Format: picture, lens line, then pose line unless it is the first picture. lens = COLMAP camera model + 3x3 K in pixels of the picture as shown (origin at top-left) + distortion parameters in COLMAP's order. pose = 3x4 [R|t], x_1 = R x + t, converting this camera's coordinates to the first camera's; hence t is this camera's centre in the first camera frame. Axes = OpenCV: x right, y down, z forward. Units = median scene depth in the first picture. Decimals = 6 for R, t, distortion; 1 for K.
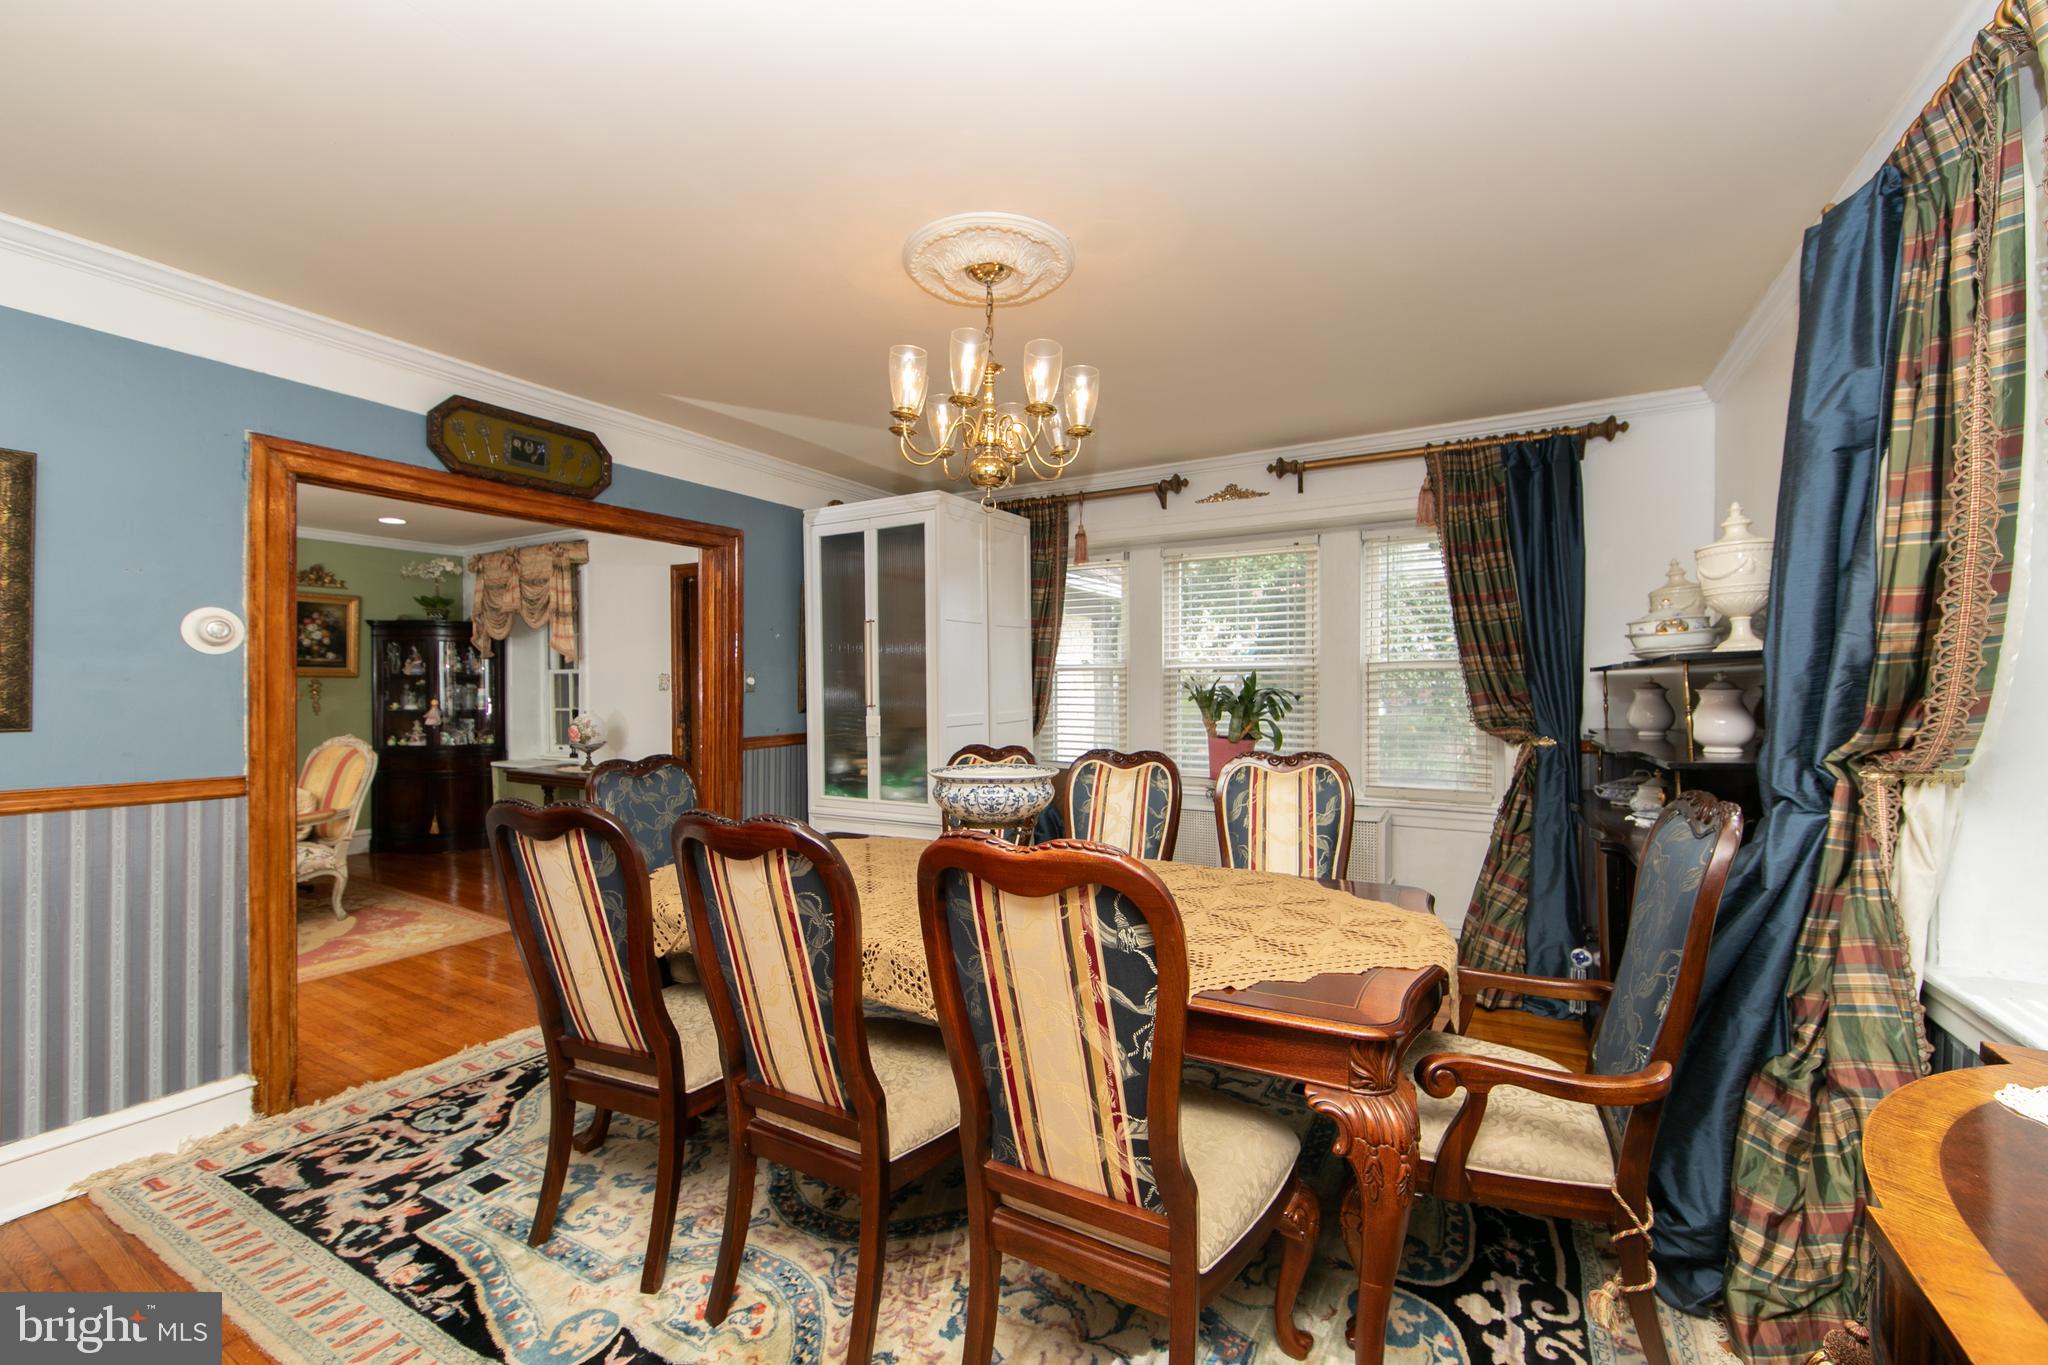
lens RADIAL K [[814.5, 0, 1023.6], [0, 814.5, 670.5], [0, 0, 1]] dist [0.000465, 0.000101]
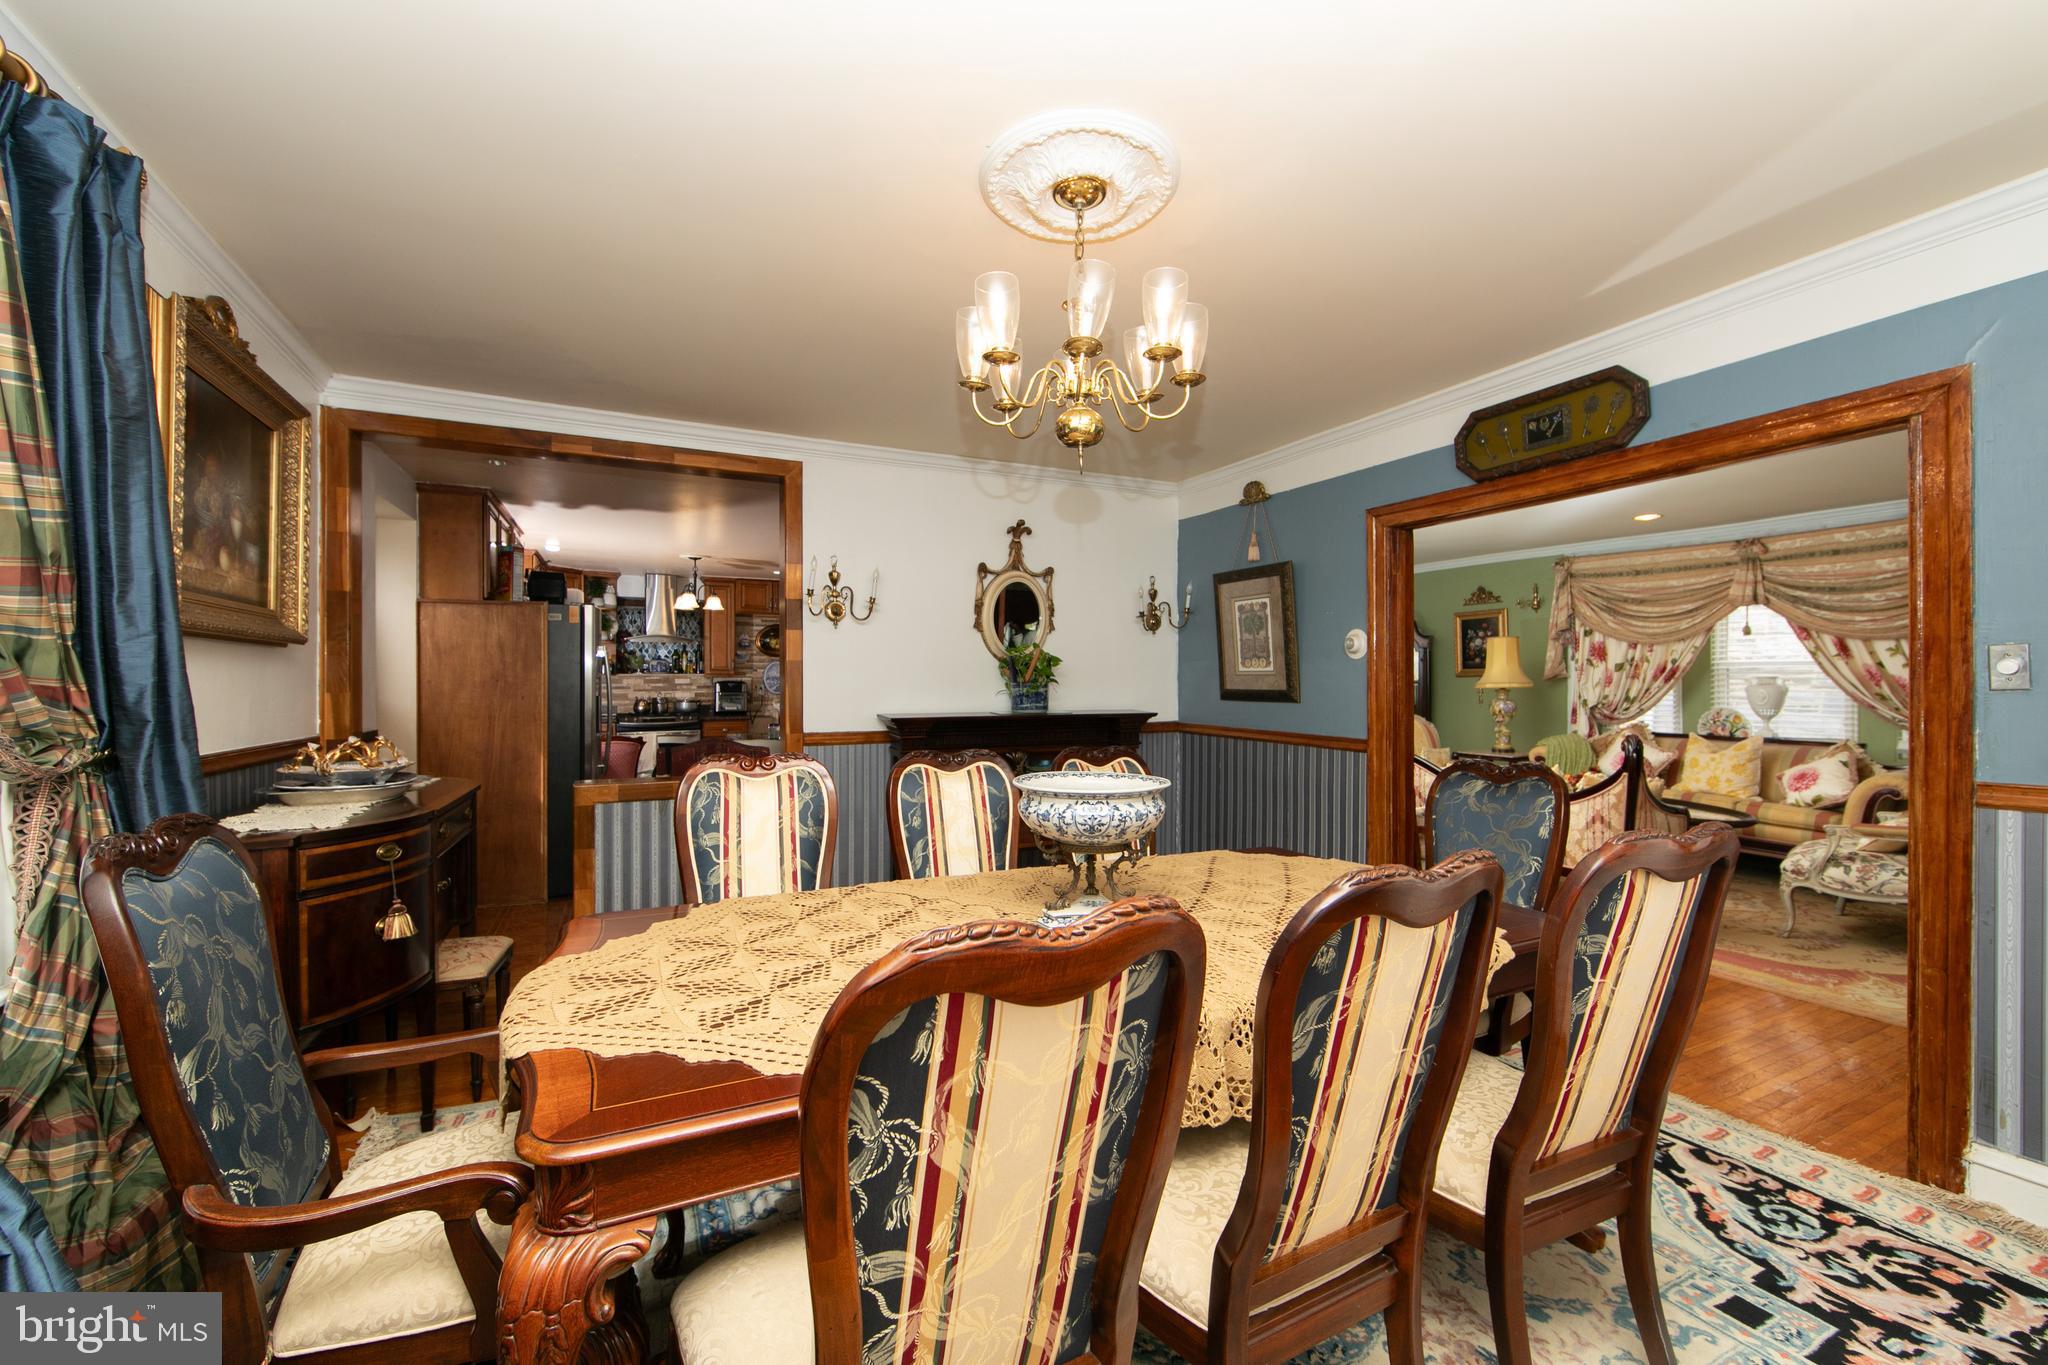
lens RADIAL K [[814.5, 0, 1023.6], [0, 814.5, 670.5], [0, 0, 1]] dist [0.000465, 0.000101]
pose [[-0.564137, -0.005945, -0.825660, 0.470895], [0.016149, 0.999703, -0.018232, 0.014616], [0.825523, -0.023619, -0.563874, 0.974537]]
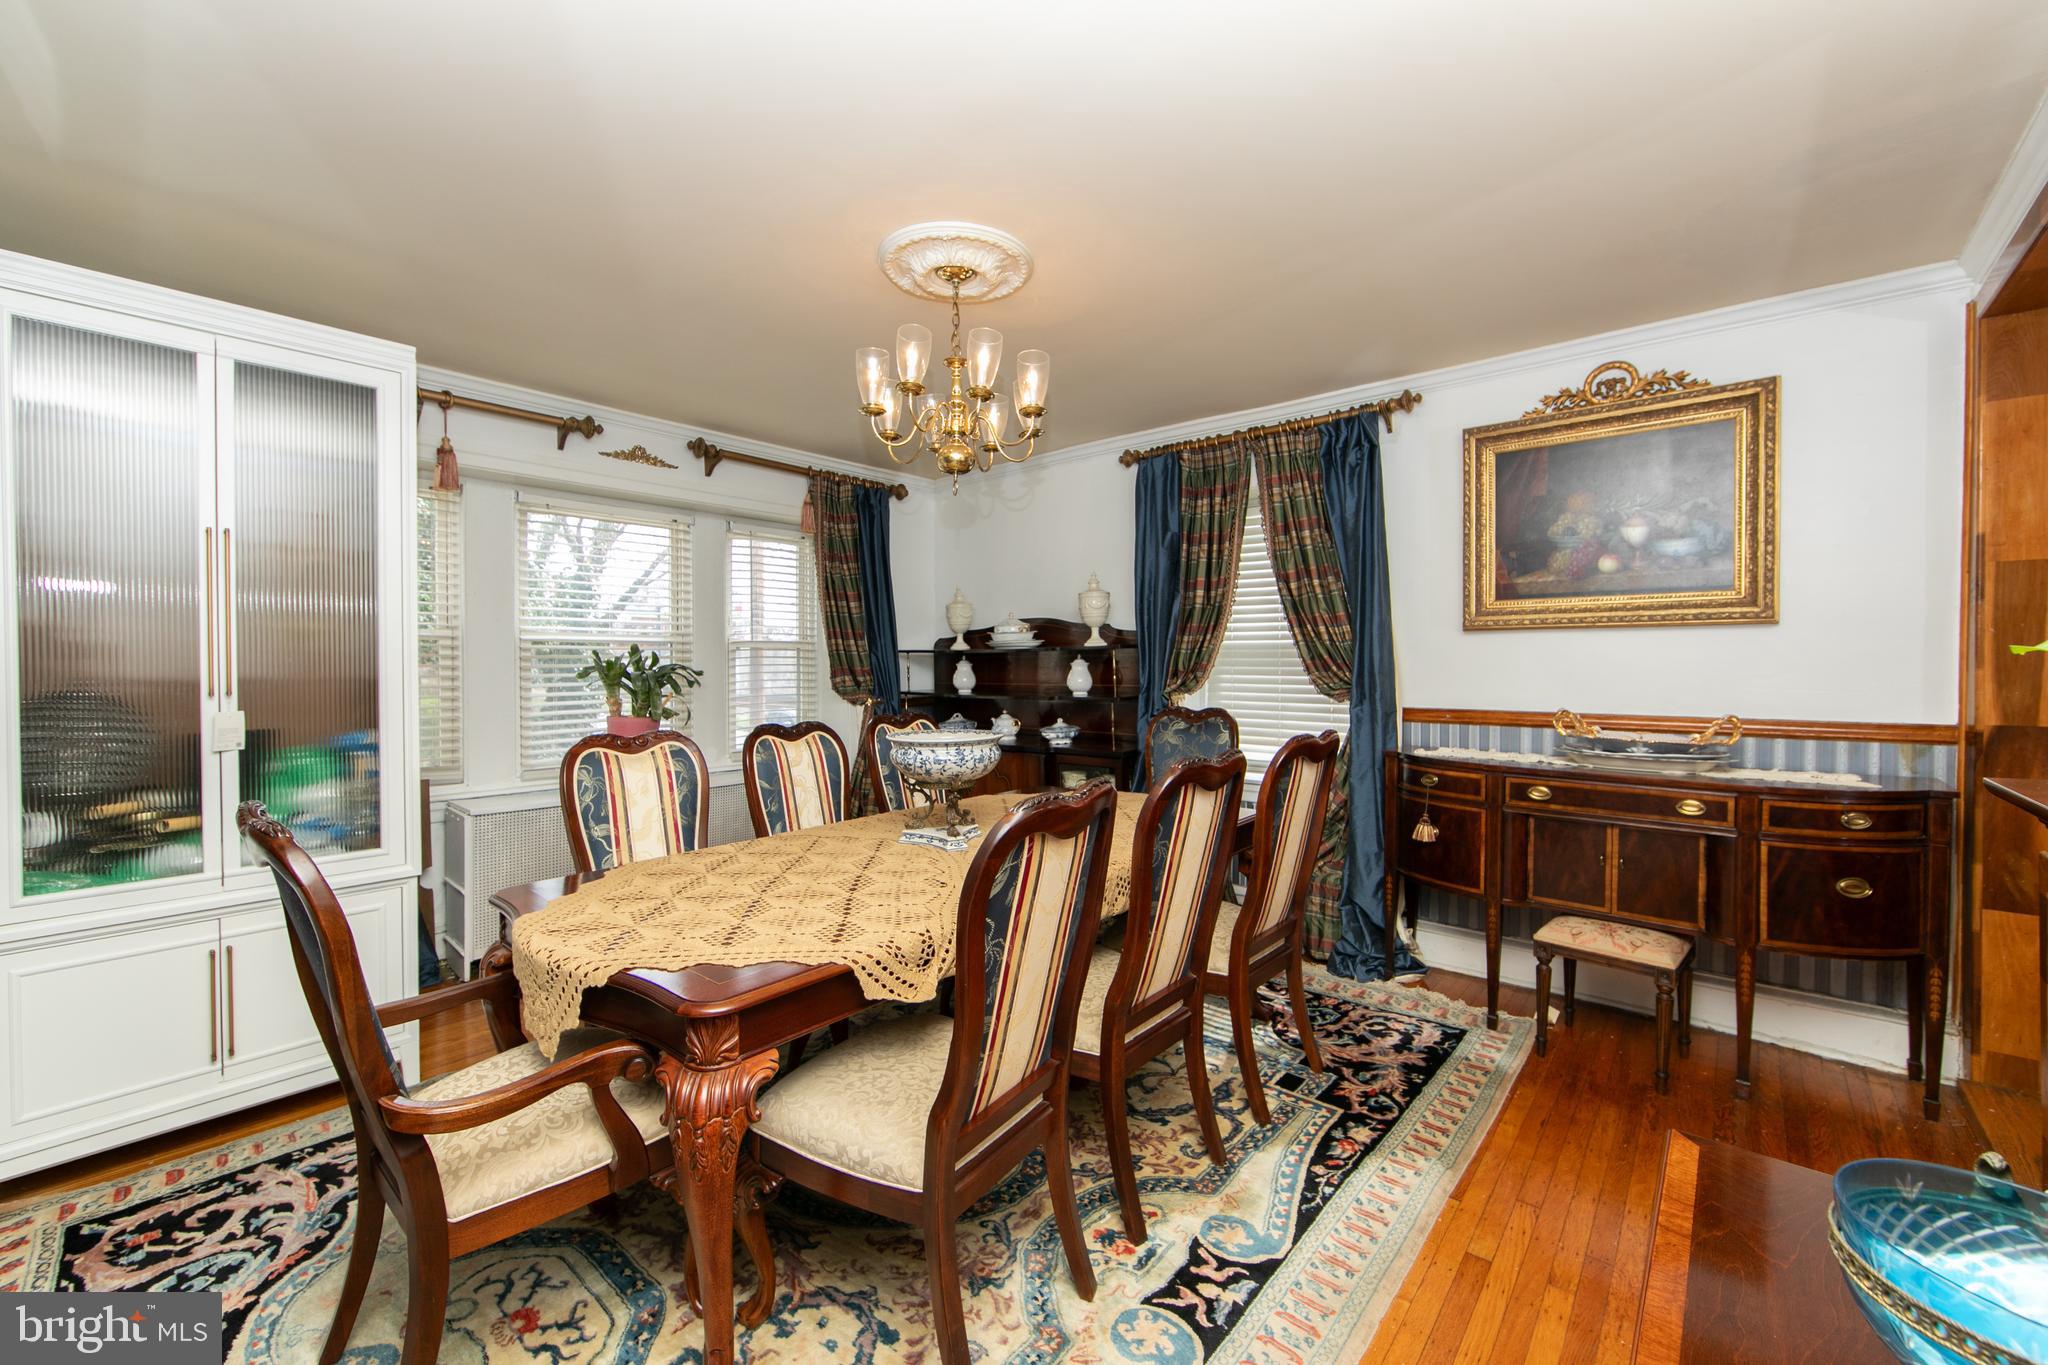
lens RADIAL K [[830.7, 0, 1036.1], [0, 830.7, 667.2], [0, 0, 1]] dist [-0.016133, -0.000049]
pose [[0.181456, 0.002055, 0.983397, -0.731576], [-0.014341, 0.999897, 0.000557, 0.021067], [-0.983295, -0.014204, 0.181467, 0.469468]]
